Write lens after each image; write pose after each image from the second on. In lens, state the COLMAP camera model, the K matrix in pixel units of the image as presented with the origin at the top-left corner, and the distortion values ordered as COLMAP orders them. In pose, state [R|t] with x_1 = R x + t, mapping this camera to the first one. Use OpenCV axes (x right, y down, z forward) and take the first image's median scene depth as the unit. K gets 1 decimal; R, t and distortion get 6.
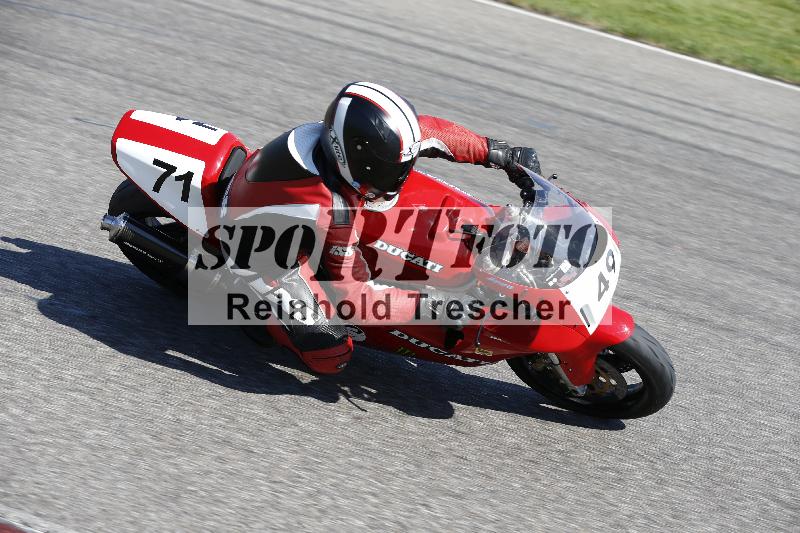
lens RADIAL K [[2812.5, 0, 400.0], [0, 2812.5, 266.5], [0, 0, 1]] dist [-0.723532, 3.800617]
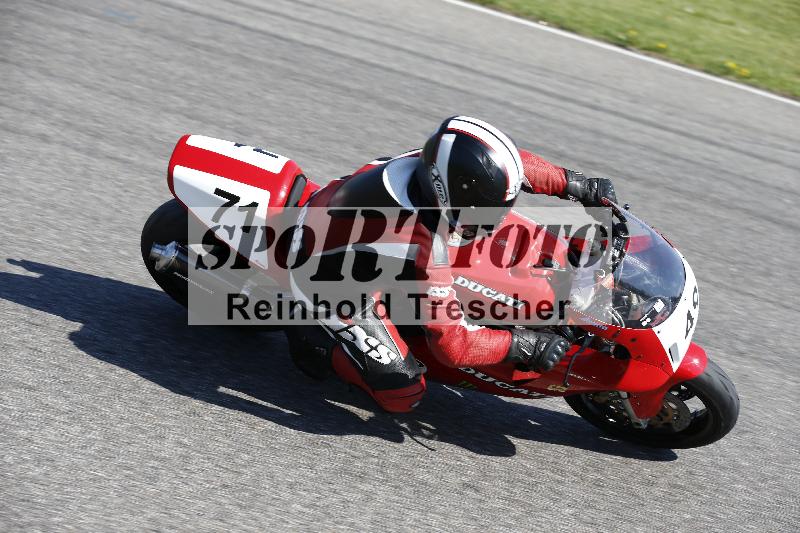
lens RADIAL K [[2812.5, 0, 400.0], [0, 2812.5, 266.5], [0, 0, 1]] dist [-0.723532, 3.800617]
pose [[0.980079, -0.006571, 0.198497, -0.210189], [-0.004068, 0.998579, 0.053144, -0.061328], [-0.198564, -0.052893, 0.978660, 0.061141]]
